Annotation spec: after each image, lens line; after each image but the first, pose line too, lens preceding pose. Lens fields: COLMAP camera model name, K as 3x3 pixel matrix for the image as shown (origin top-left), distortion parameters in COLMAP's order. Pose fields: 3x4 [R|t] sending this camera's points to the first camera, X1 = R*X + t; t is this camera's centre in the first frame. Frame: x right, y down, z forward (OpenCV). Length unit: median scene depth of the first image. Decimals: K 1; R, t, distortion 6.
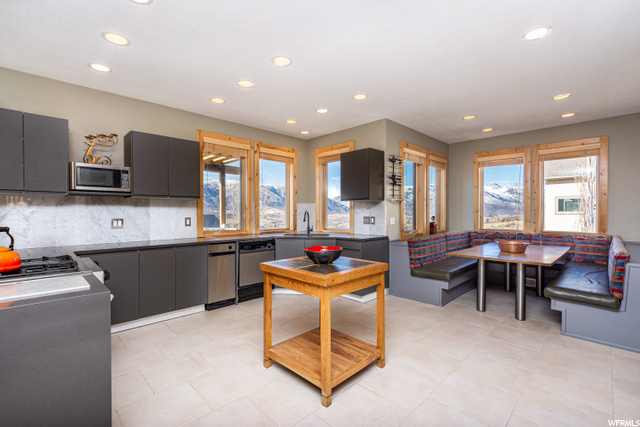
lens RADIAL K [[281.4, 0, 320.7], [0, 281.4, 213.9], [0, 0, 1]] dist [-0.003092, 0.001458]
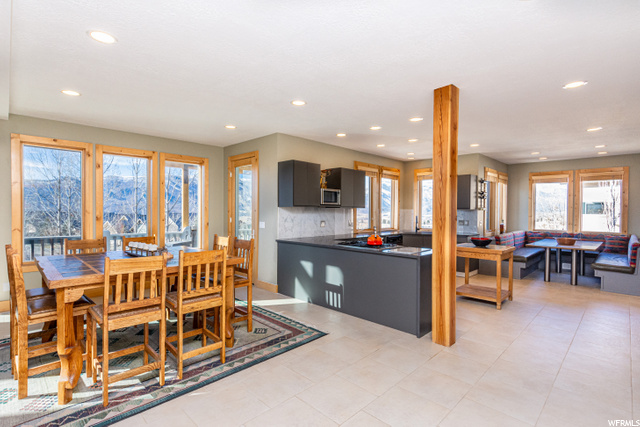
lens RADIAL K [[311.3, 0, 319.2], [0, 311.3, 215.4], [0, 0, 1]] dist [-0.003652, 0.000169]
pose [[0.999900, 0.005105, 0.013217, -0.638463], [-0.005086, 0.999986, -0.001463, -0.009318], [-0.013224, 0.001396, 0.999912, -0.624899]]
